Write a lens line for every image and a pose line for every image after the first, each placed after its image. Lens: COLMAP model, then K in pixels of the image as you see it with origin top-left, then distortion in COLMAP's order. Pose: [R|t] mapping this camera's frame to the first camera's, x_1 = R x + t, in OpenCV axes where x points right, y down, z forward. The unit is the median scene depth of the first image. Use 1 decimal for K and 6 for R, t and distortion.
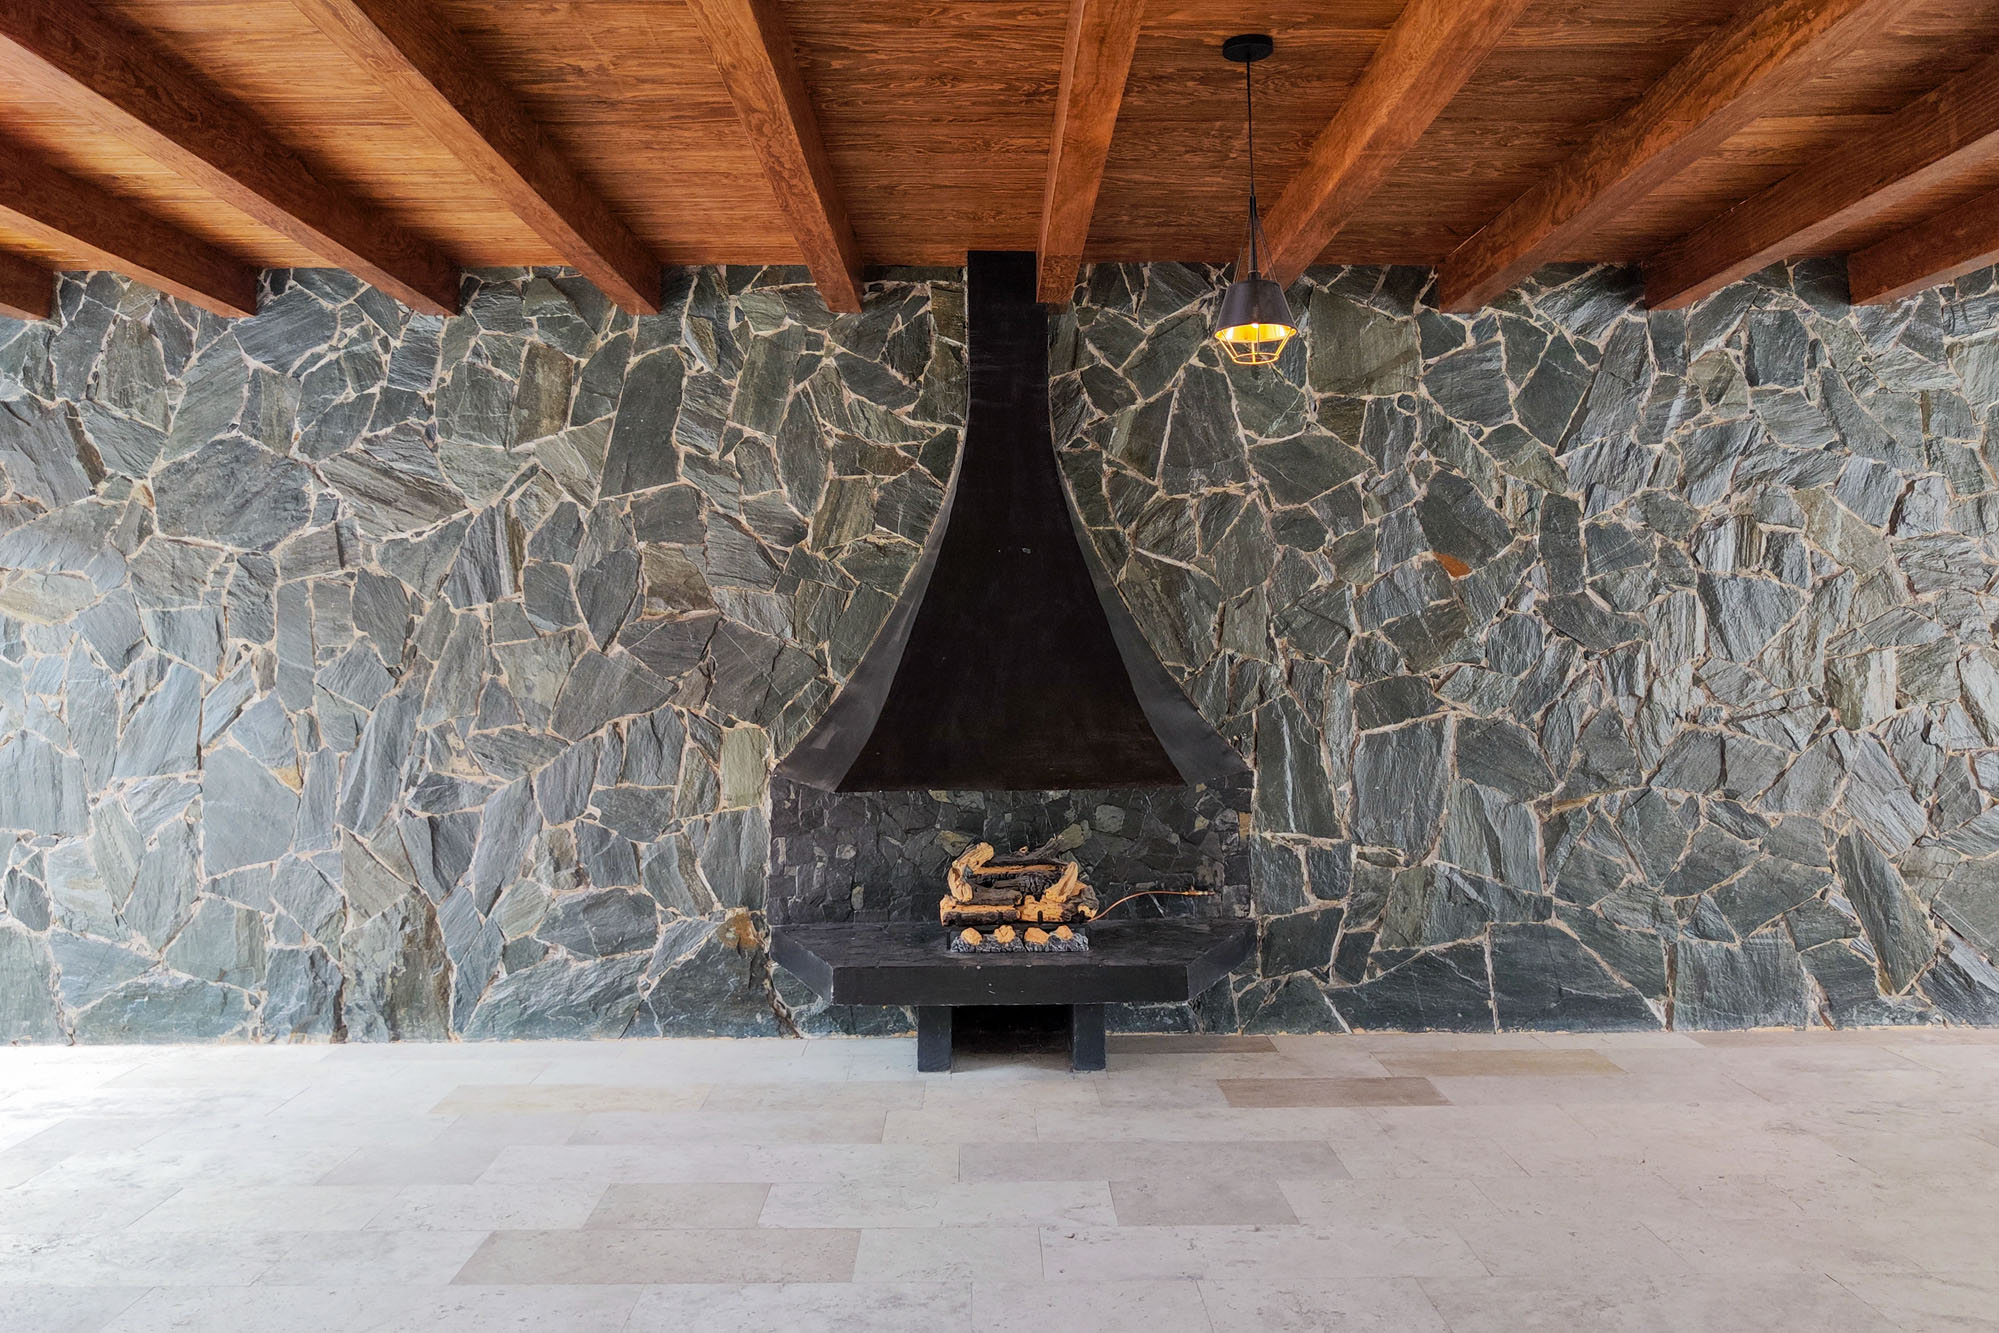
lens RADIAL K [[1476.7, 0, 998.5], [0, 1476.7, 472.2], [0, 0, 1]] dist [0.012072, -0.001593]
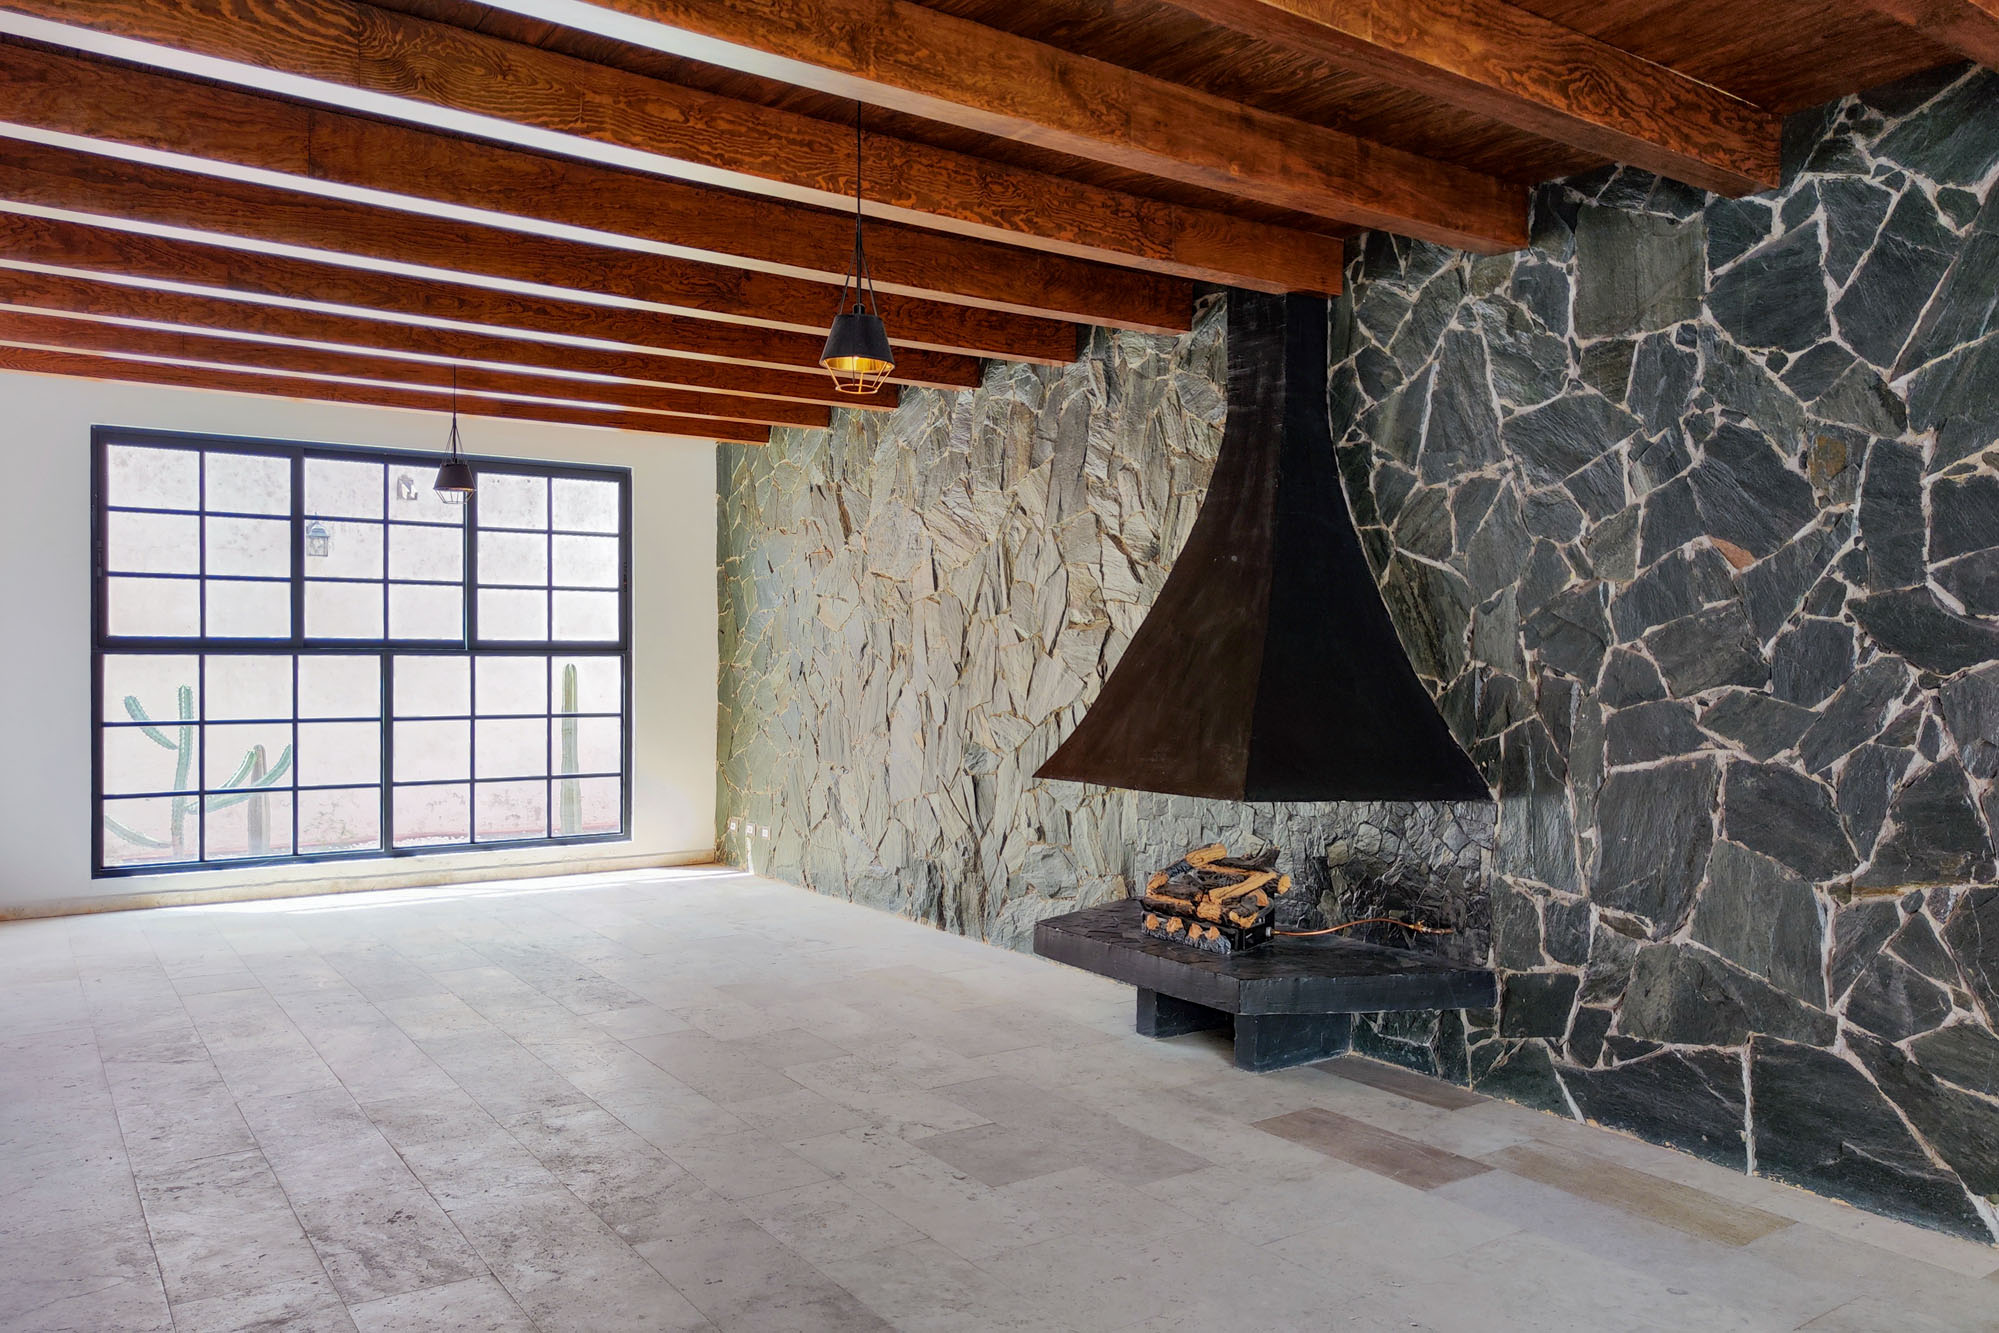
lens RADIAL K [[1448.6, 0, 1000.6], [0, 1448.6, 693.9], [0, 0, 1]] dist [-0.084968, 0.088238]
pose [[0.569376, 0.037300, -0.821231, 0.693197], [0.080618, 0.991621, 0.100933, 0.032445], [0.818115, -0.123675, 0.561598, 0.308315]]
